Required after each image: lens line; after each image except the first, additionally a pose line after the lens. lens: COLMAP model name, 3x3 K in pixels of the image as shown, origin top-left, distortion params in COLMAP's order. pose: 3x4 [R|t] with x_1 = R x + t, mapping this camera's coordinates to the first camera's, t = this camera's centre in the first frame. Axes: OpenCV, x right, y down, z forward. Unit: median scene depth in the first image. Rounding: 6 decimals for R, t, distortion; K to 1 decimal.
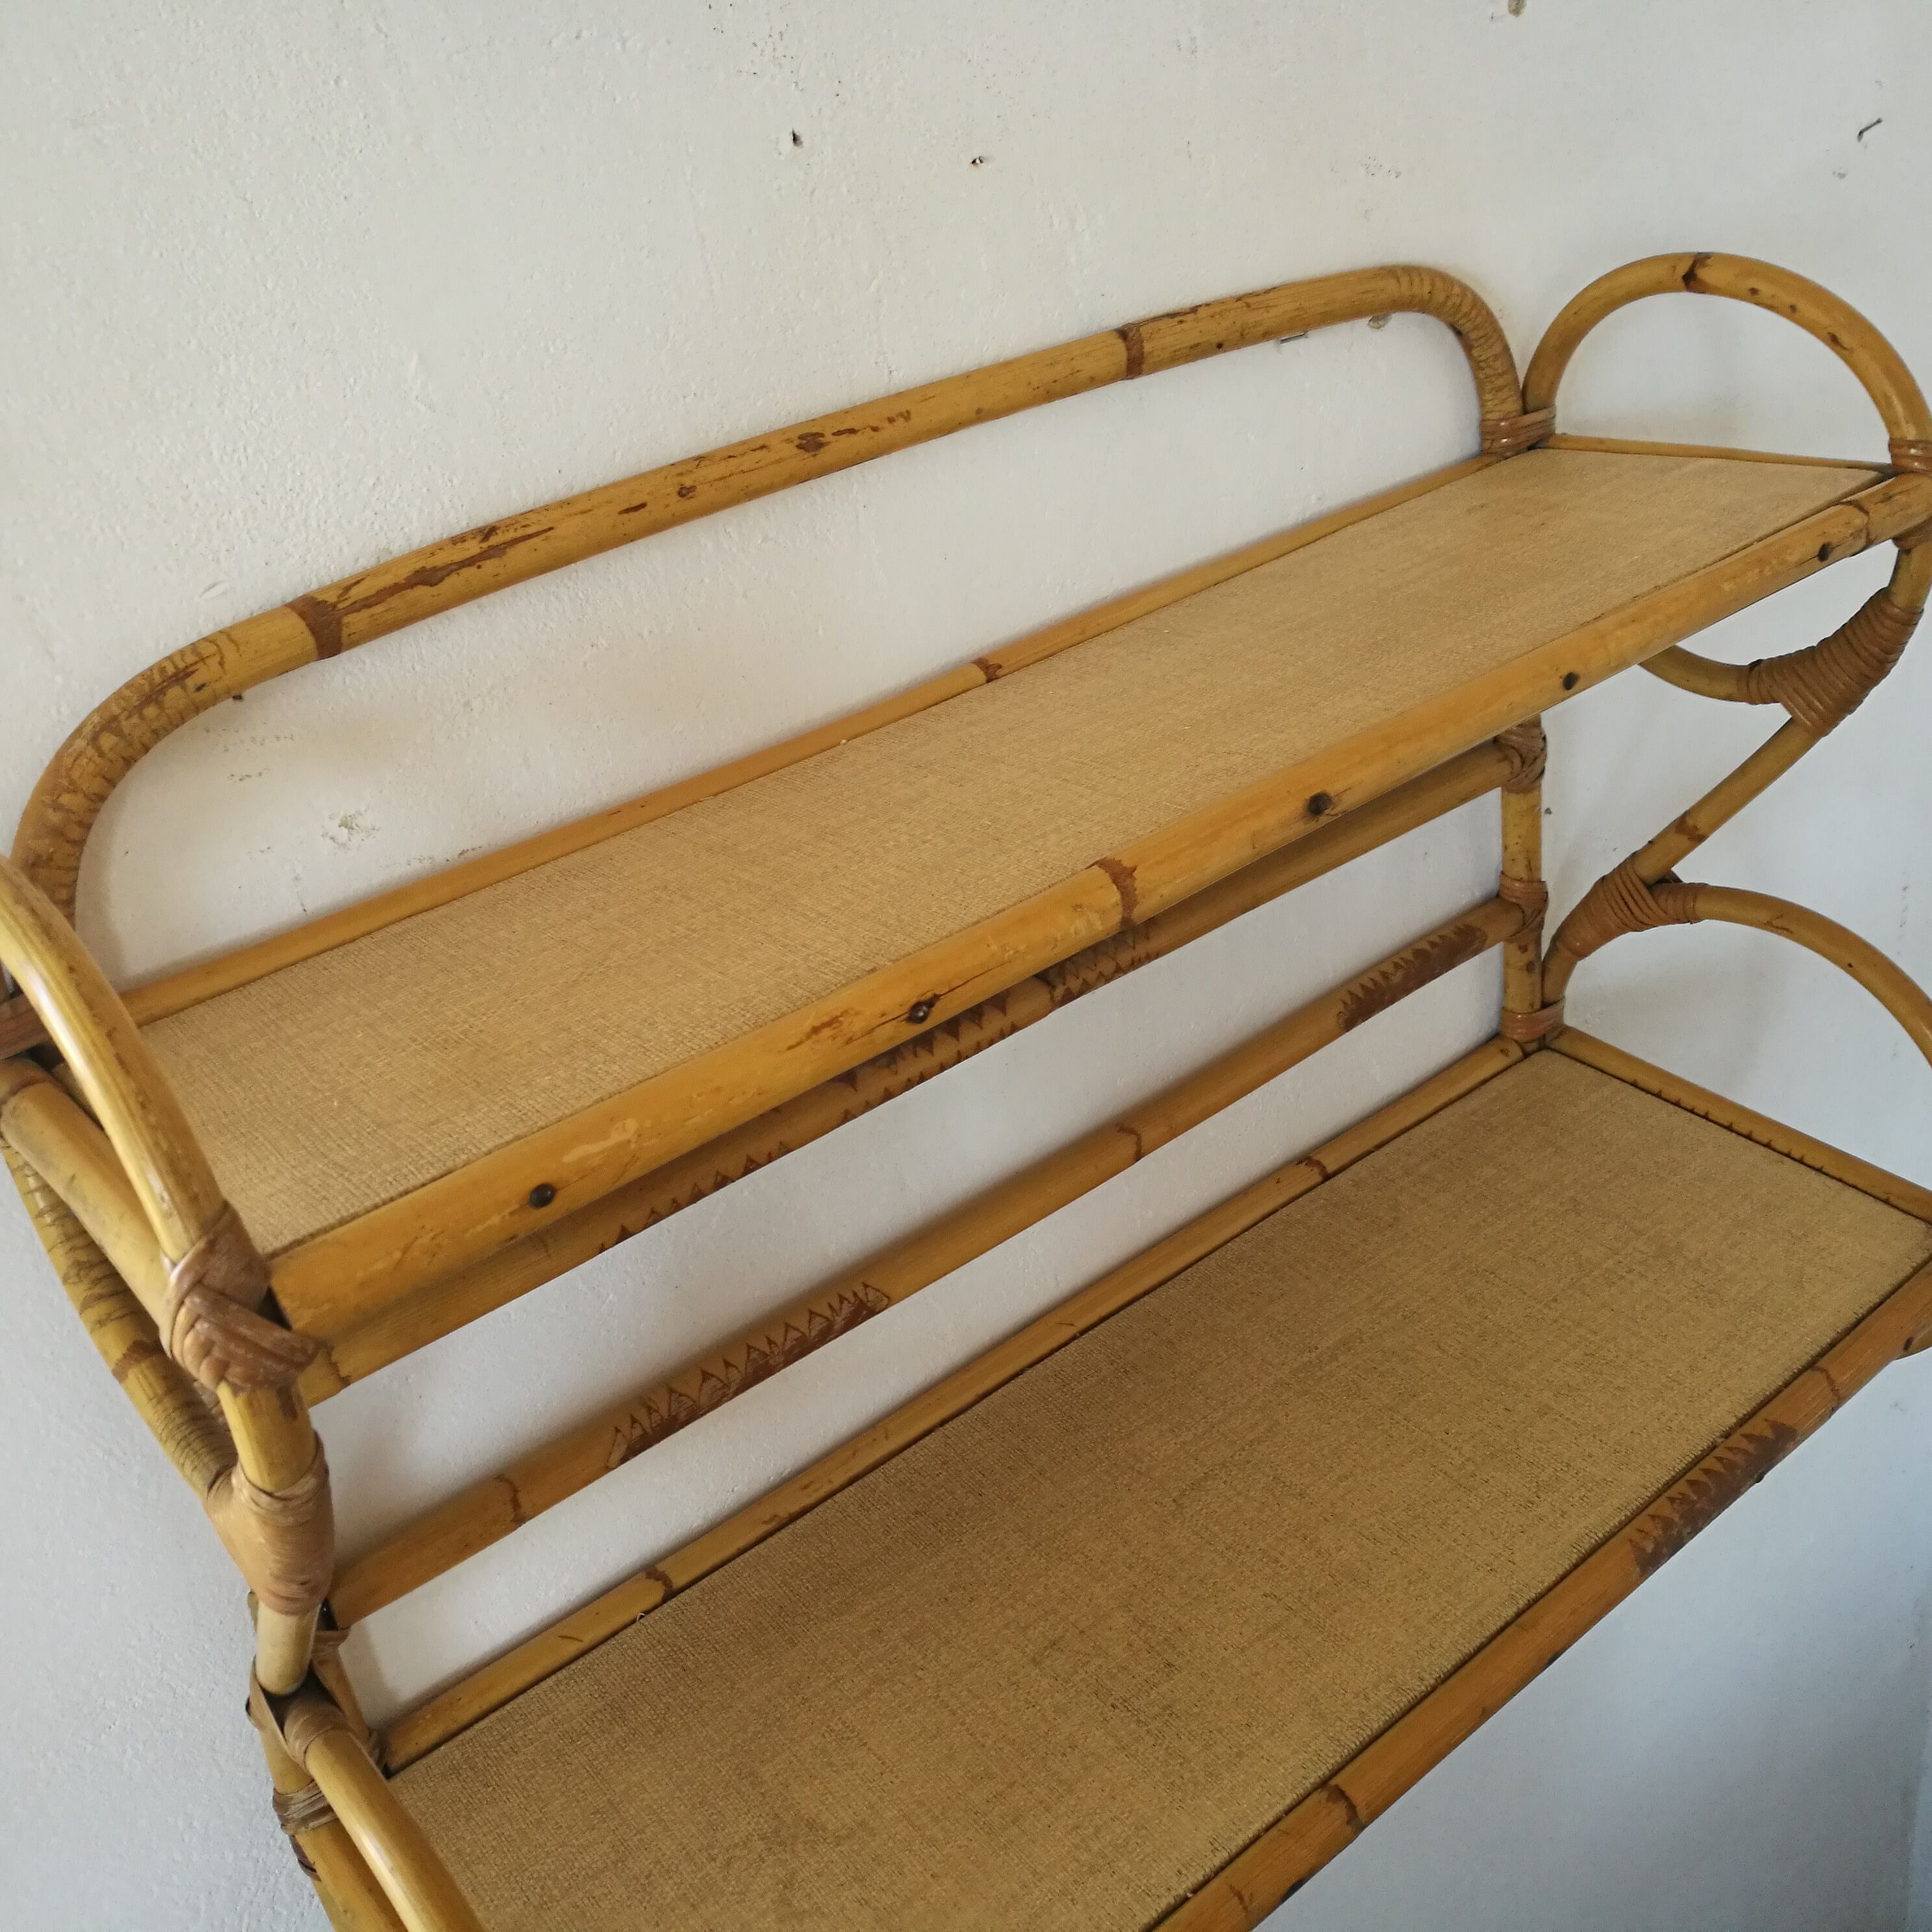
lens RADIAL K [[2028.6, 0, 968.7], [0, 2028.6, 932.4], [0, 0, 1]] dist [-0.002930, -0.103827]
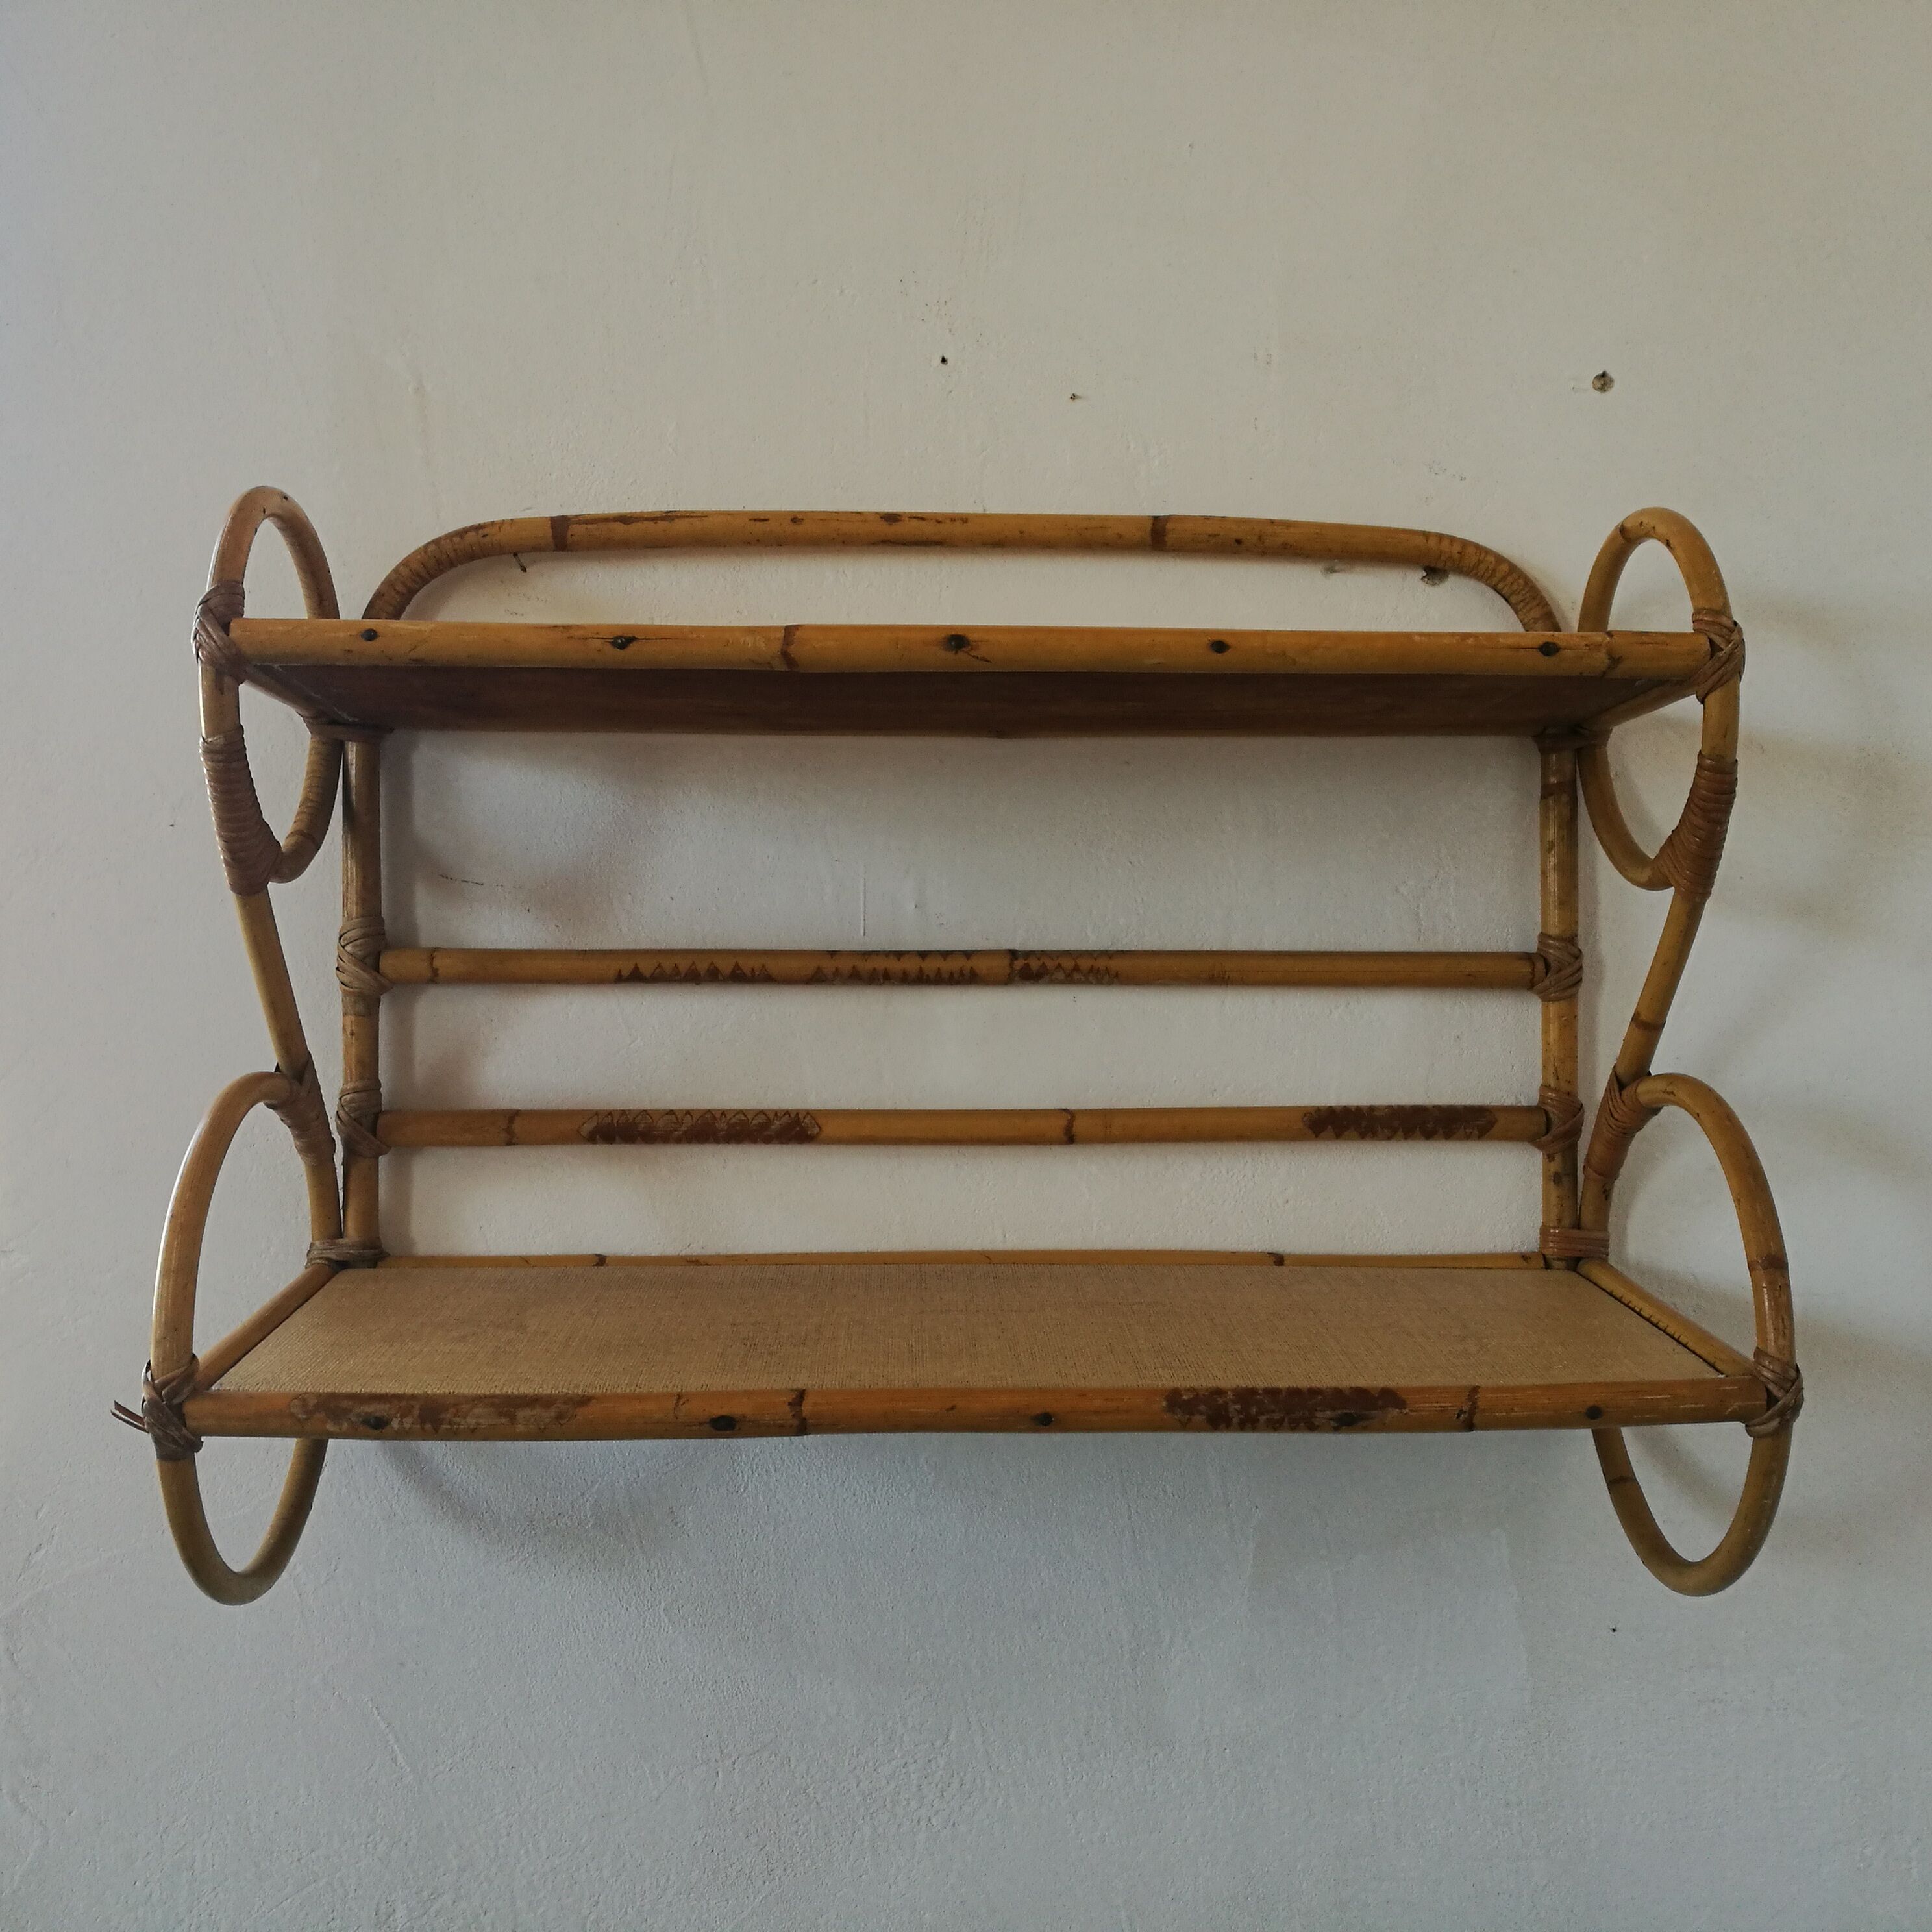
lens RADIAL K [[2028.6, 0, 968.7], [0, 2028.6, 932.4], [0, 0, 1]] dist [-0.002930, -0.103827]
pose [[0.798493, 0.136415, -0.586344, 0.866937], [-0.369260, 0.880226, -0.298077, 0.457843], [0.475453, 0.454525, 0.753227, -0.035425]]
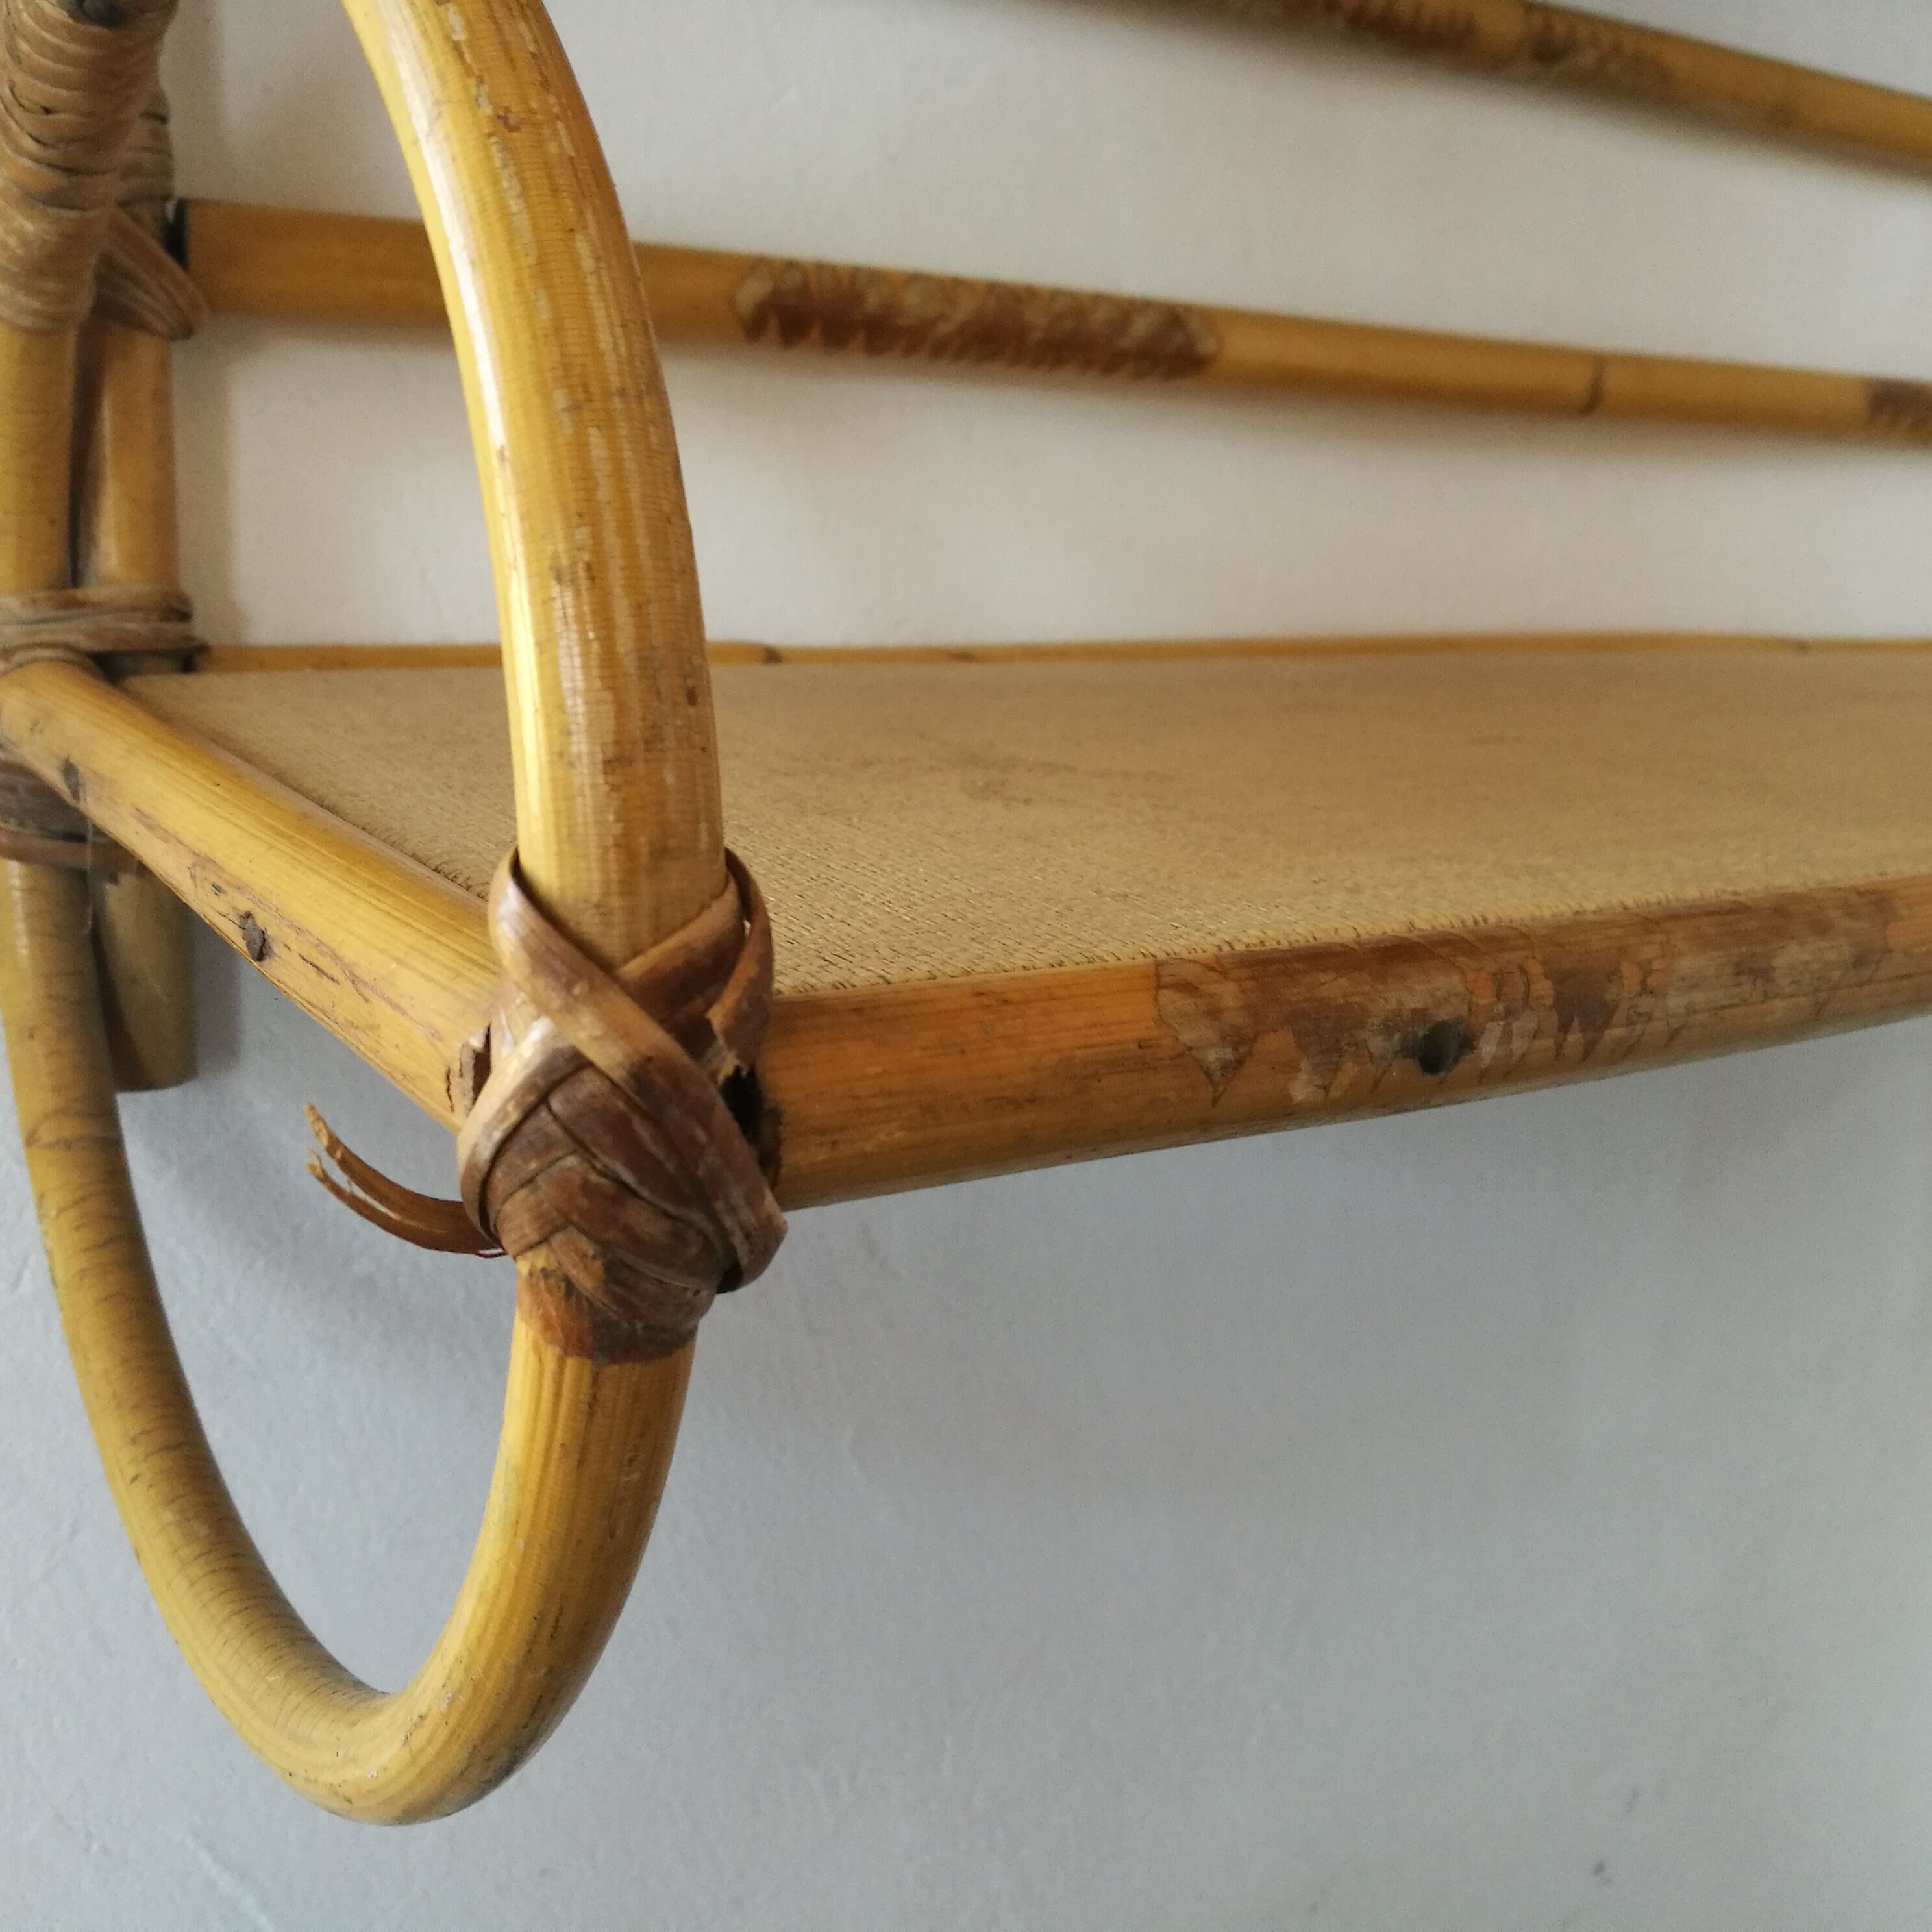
lens RADIAL K [[2054.3, 0, 936.3], [0, 2054.3, 965.6], [0, 0, 1]] dist [0.150992, -0.760613]
pose [[0.985047, 0.164757, -0.050370, -0.062334], [-0.172237, 0.948656, -0.265305, 0.560026], [0.004073, 0.270014, 0.962848, 0.492762]]
